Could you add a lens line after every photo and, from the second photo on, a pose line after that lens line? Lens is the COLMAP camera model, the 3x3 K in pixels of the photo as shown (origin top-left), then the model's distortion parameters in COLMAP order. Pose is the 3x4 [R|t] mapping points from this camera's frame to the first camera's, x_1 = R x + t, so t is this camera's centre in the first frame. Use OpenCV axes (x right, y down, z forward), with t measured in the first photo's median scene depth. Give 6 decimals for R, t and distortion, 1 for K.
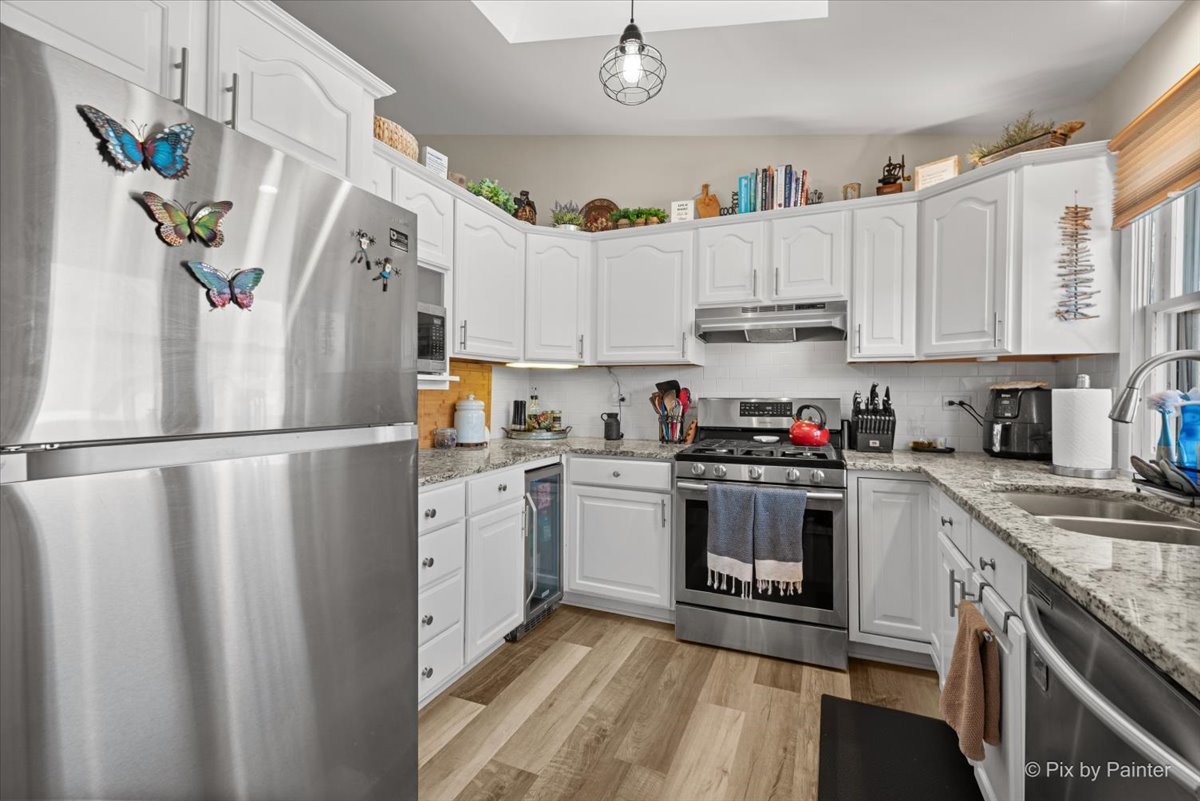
lens RADIAL K [[520.9, 0, 600.7], [0, 520.9, 392.1], [0, 0, 1]] dist [0.007872, -0.000454]
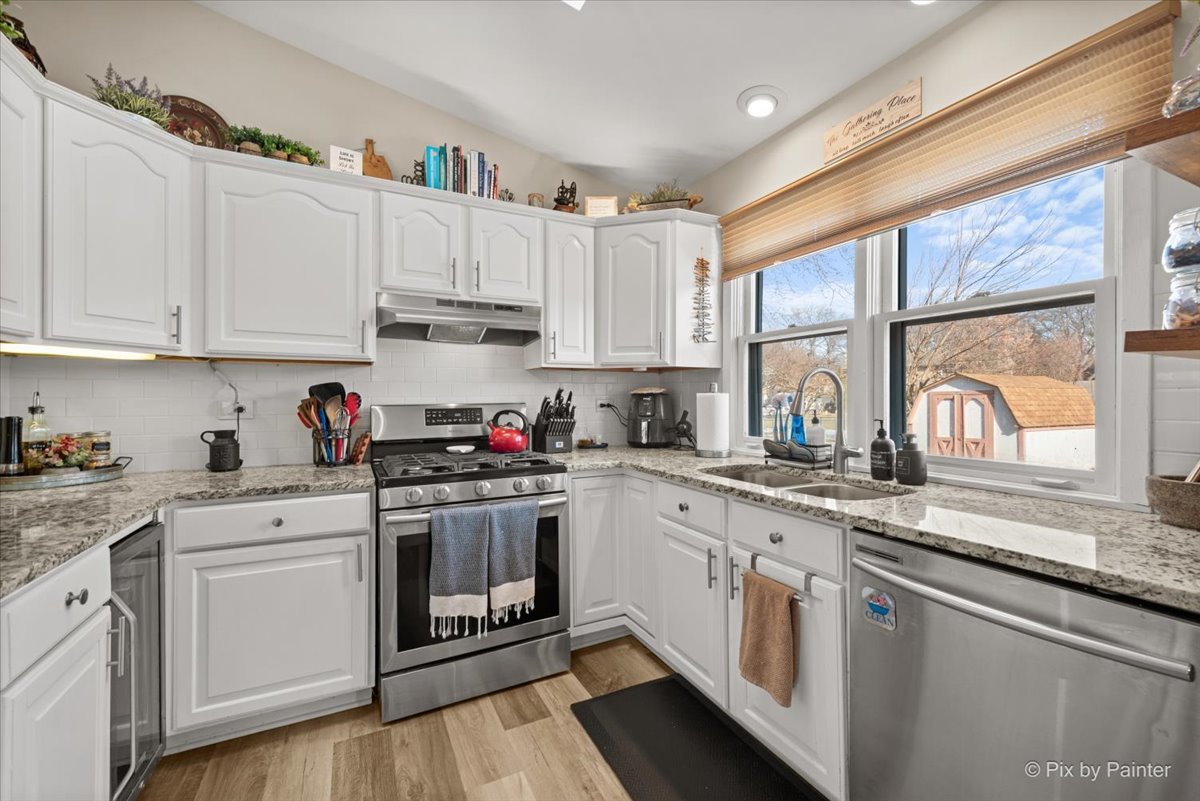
lens RADIAL K [[493.8, 0, 596.5], [0, 493.8, 399.9], [0, 0, 1]] dist [0.009648, -0.001343]
pose [[0.644437, -0.009821, 0.764595, -0.196163], [0.006750, 0.999952, 0.007155, 0.000279], [-0.764628, 0.000550, 0.644472, 0.290249]]
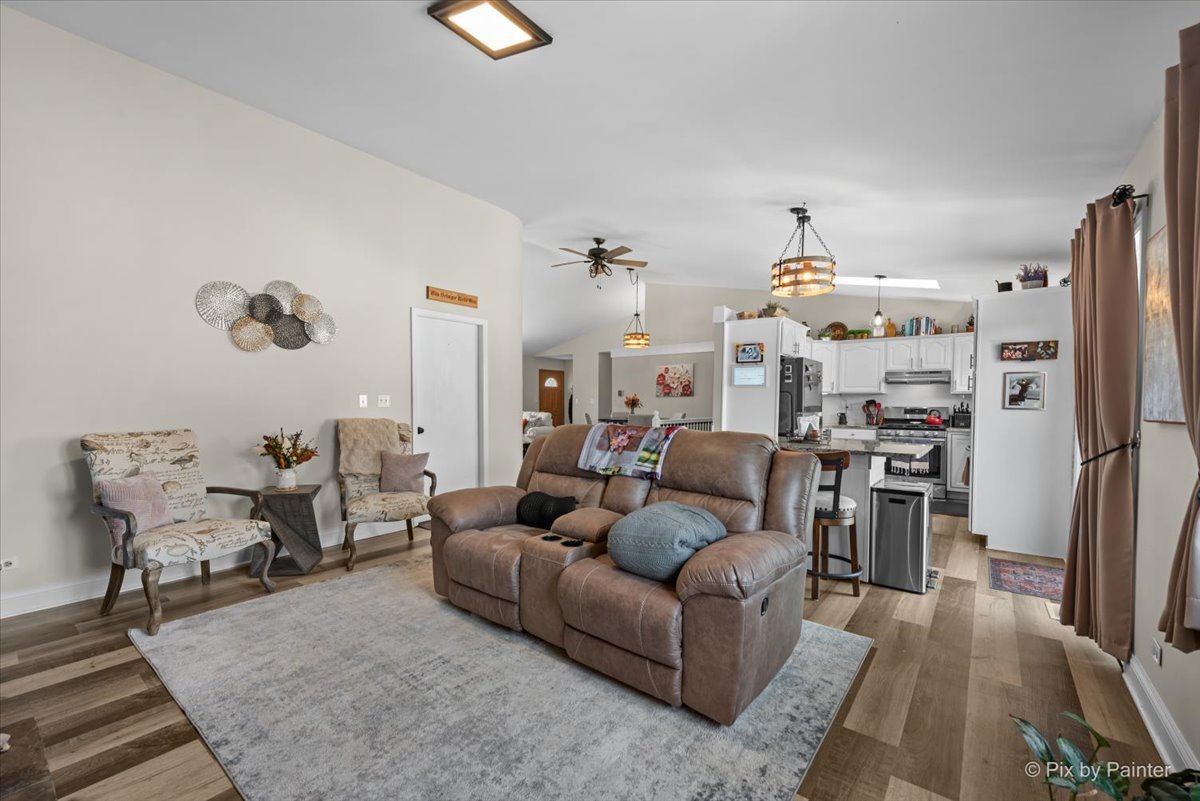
lens RADIAL K [[493.8, 0, 593.6], [0, 493.8, 413.0], [0, 0, 1]] dist [0.009648, -0.001343]
pose [[0.964446, 0.008712, -0.264137, -0.611846], [-0.001961, 0.999665, 0.025811, -0.020219], [0.264274, -0.024375, 0.964140, -1.911038]]
